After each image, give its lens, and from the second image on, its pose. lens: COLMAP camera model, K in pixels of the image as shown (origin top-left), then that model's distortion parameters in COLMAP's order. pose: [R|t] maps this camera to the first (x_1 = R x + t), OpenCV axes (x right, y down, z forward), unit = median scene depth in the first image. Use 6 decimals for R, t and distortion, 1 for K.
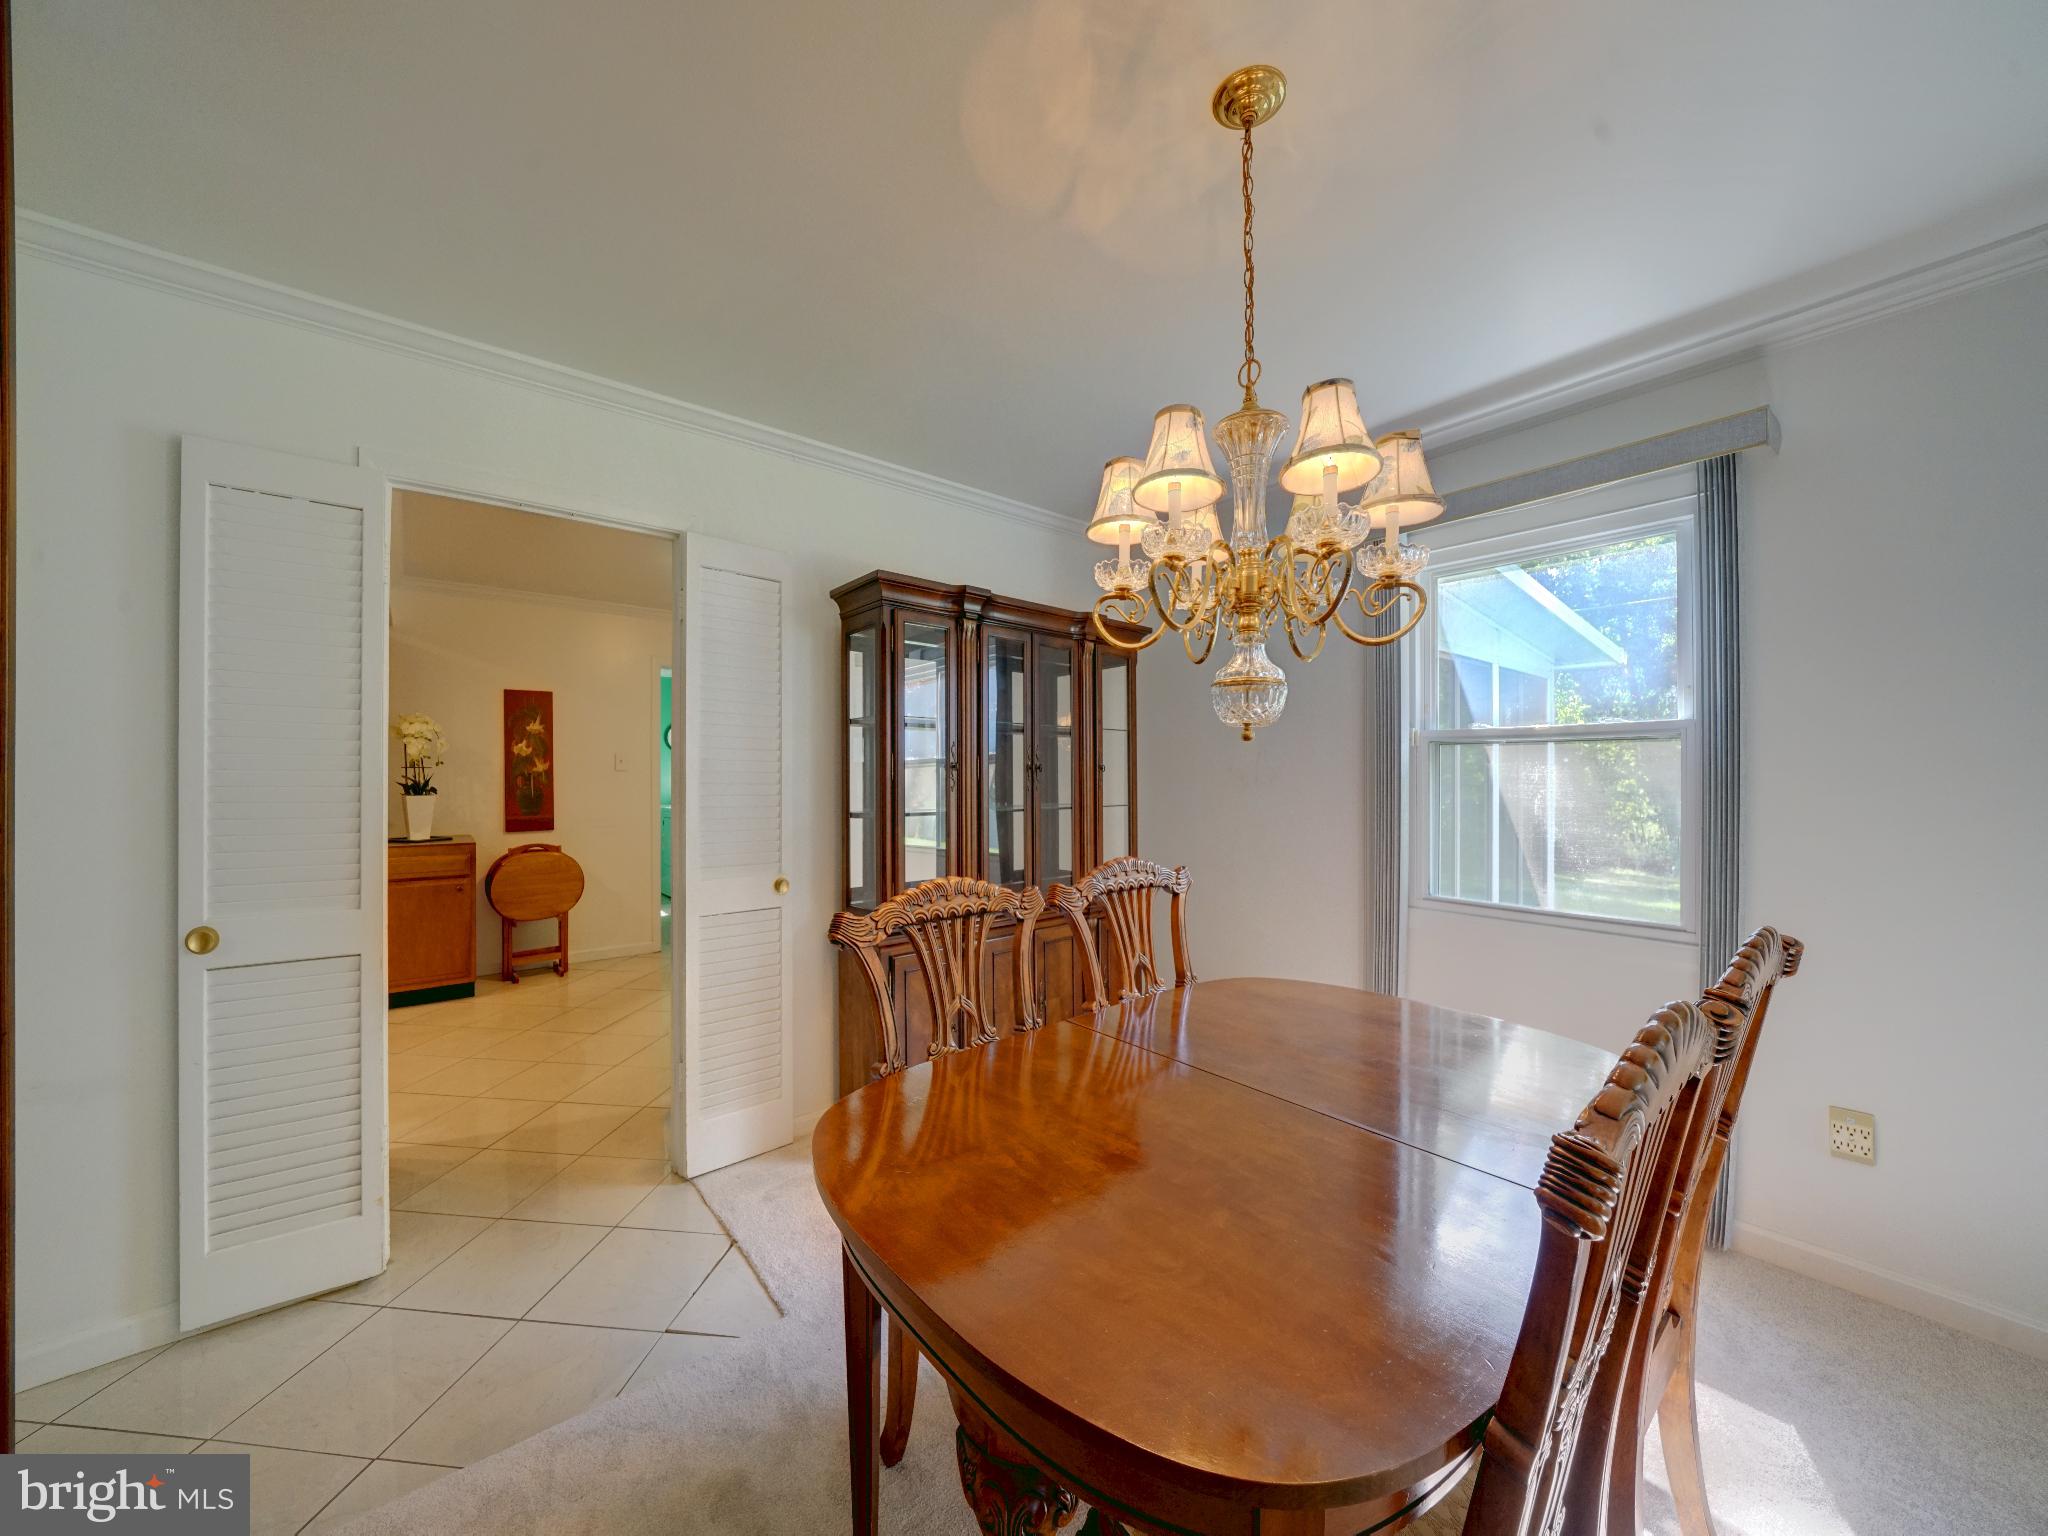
lens RADIAL K [[783.3, 0, 1027.3], [0, 783.3, 765.1], [0, 0, 1]] dist [-0.009093, 0.001911]
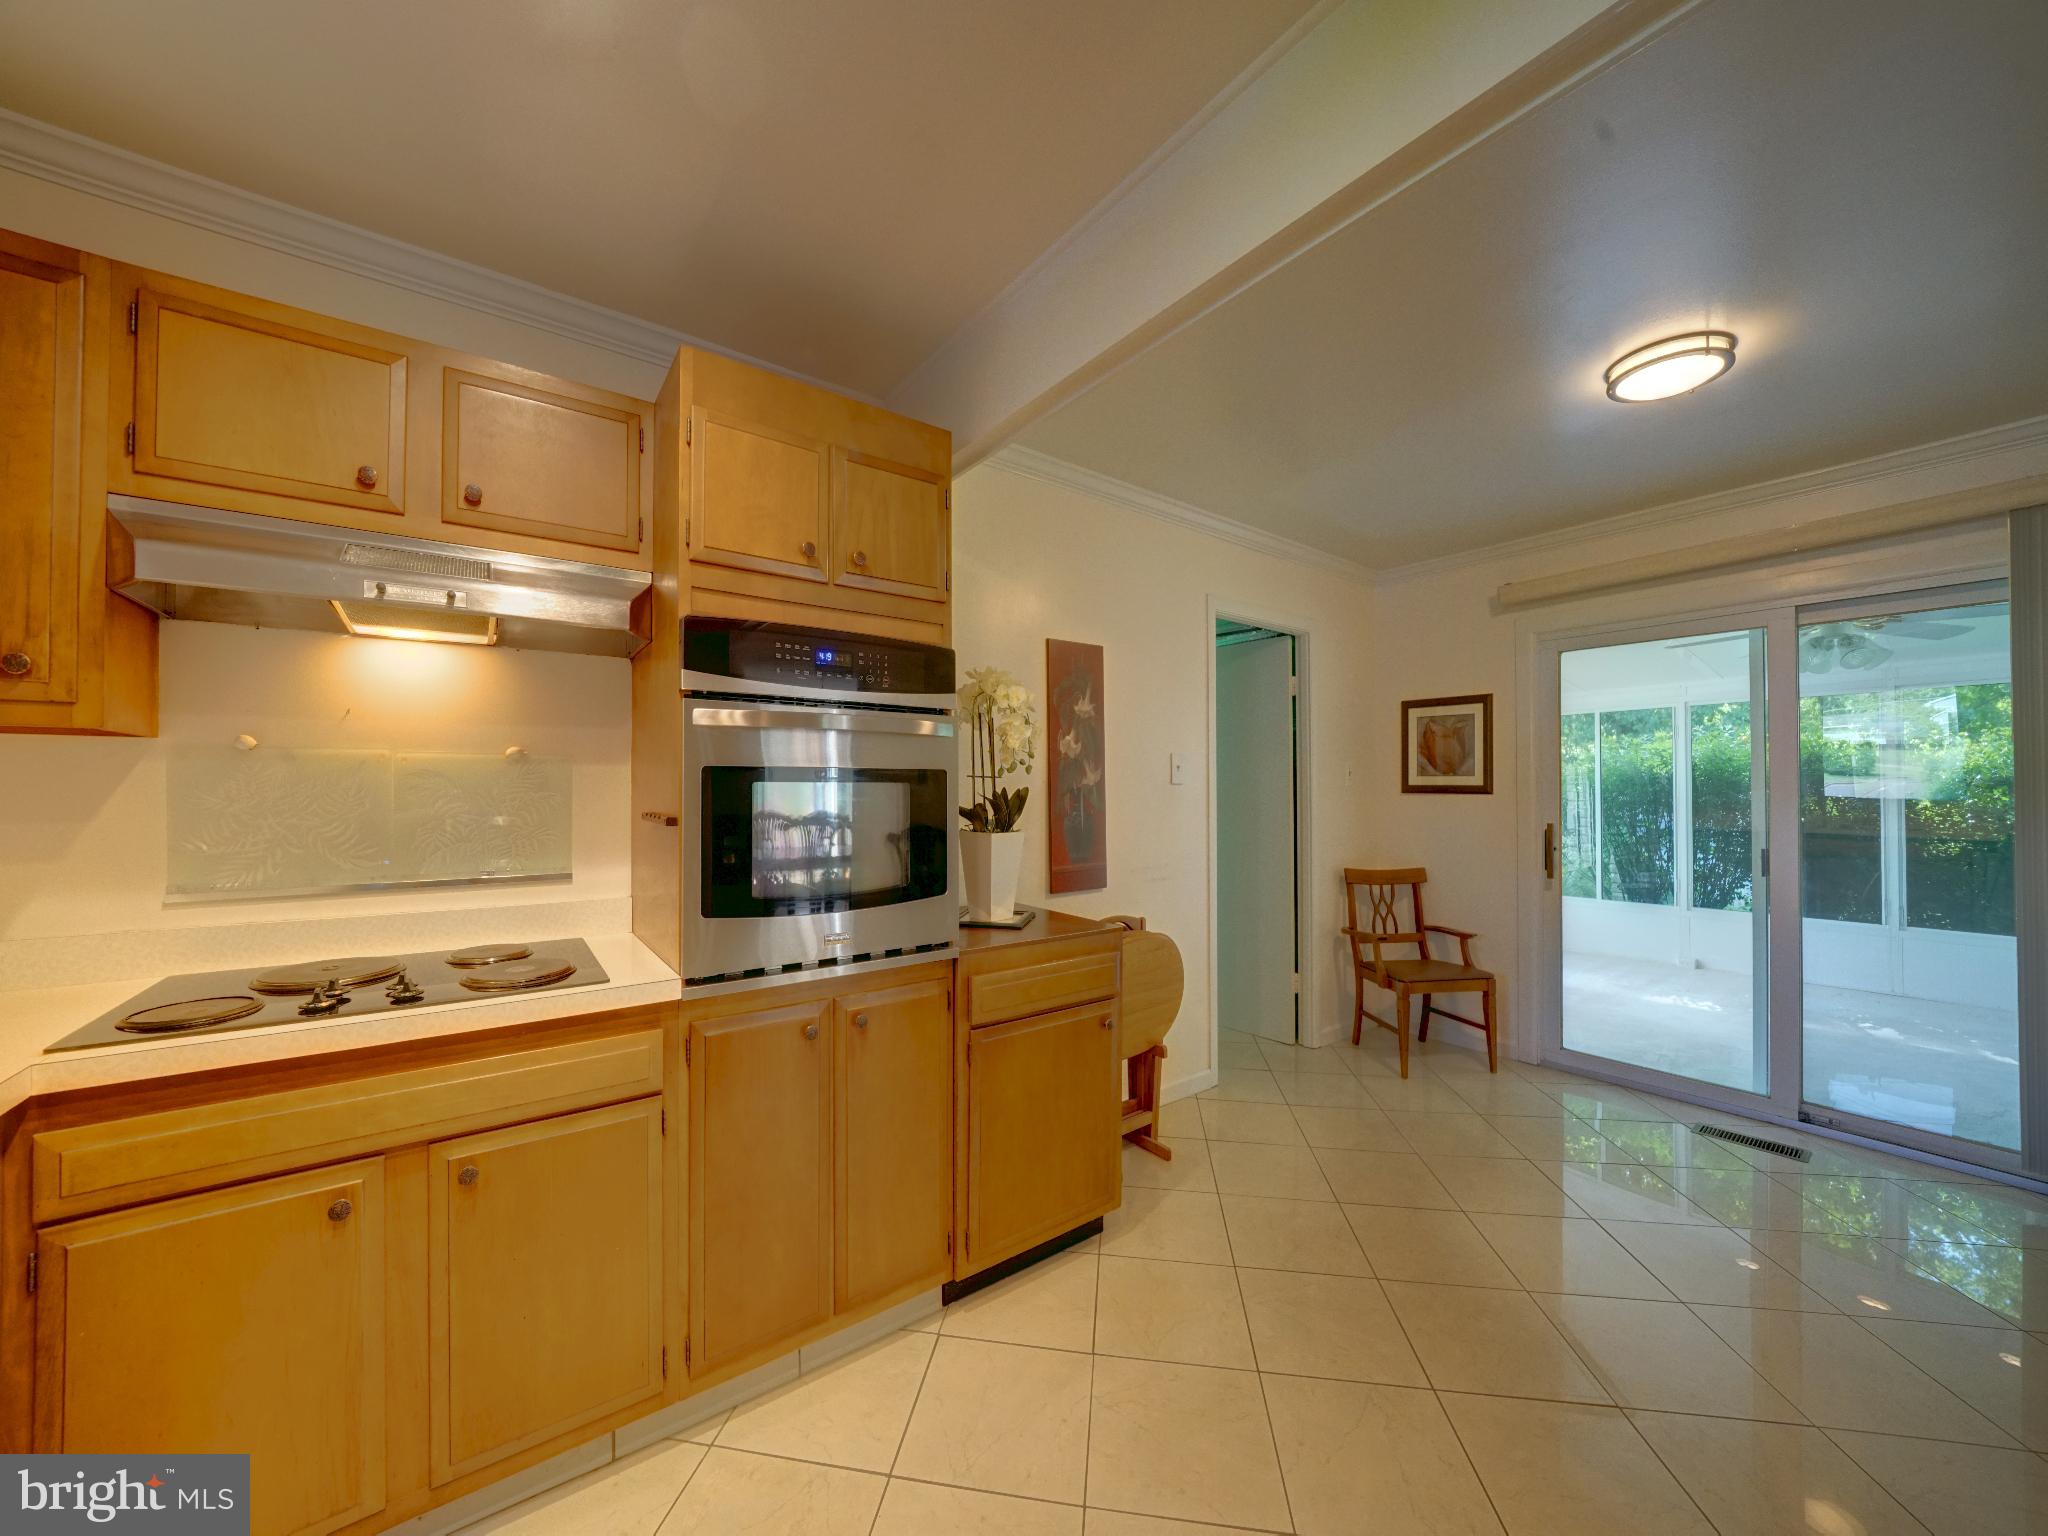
lens RADIAL K [[736.2, 0, 1021.1], [0, 736.2, 780.6], [0, 0, 1]] dist [-0.018717, 0.000128]
pose [[0.999234, 0.004763, -0.038854, -0.975285], [-0.004852, 0.999986, -0.002202, 0.009224], [0.038843, 0.002389, 0.999242, 0.685573]]
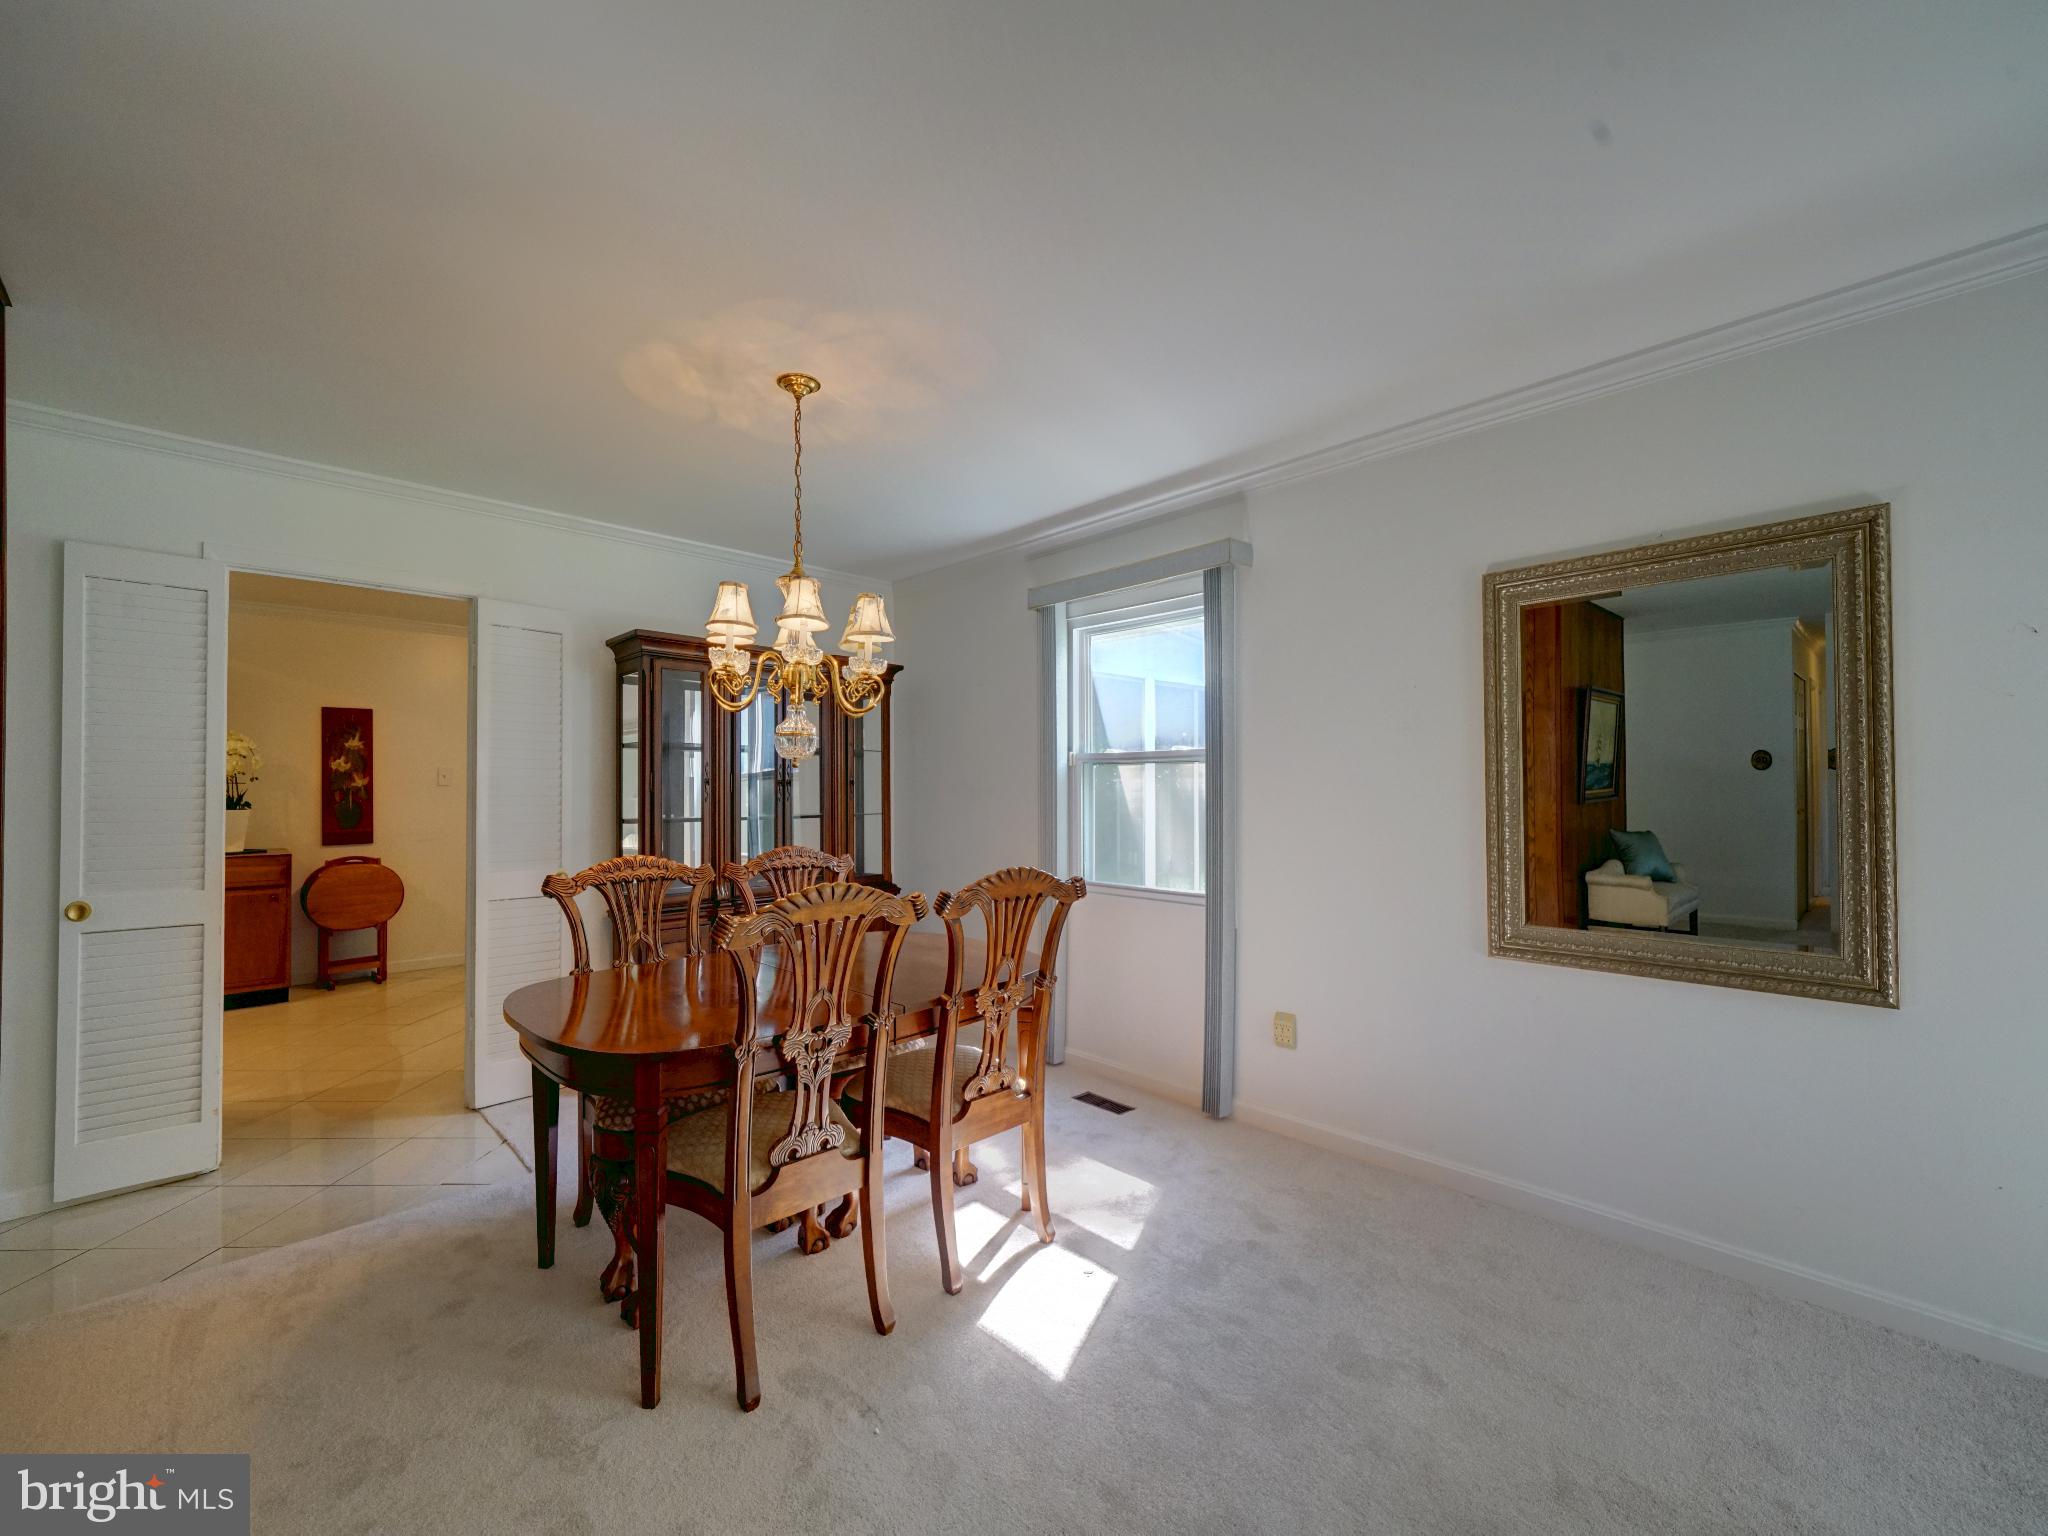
lens RADIAL K [[853.7, 0, 1004.4], [0, 853.7, 771.7], [0, 0, 1]] dist [0.013512, 0.001090]
pose [[0.996779, -0.000606, 0.080196, 0.208568], [0.001218, 0.999971, -0.007579, -0.002705], [-0.080189, 0.007653, 0.996750, -0.312916]]
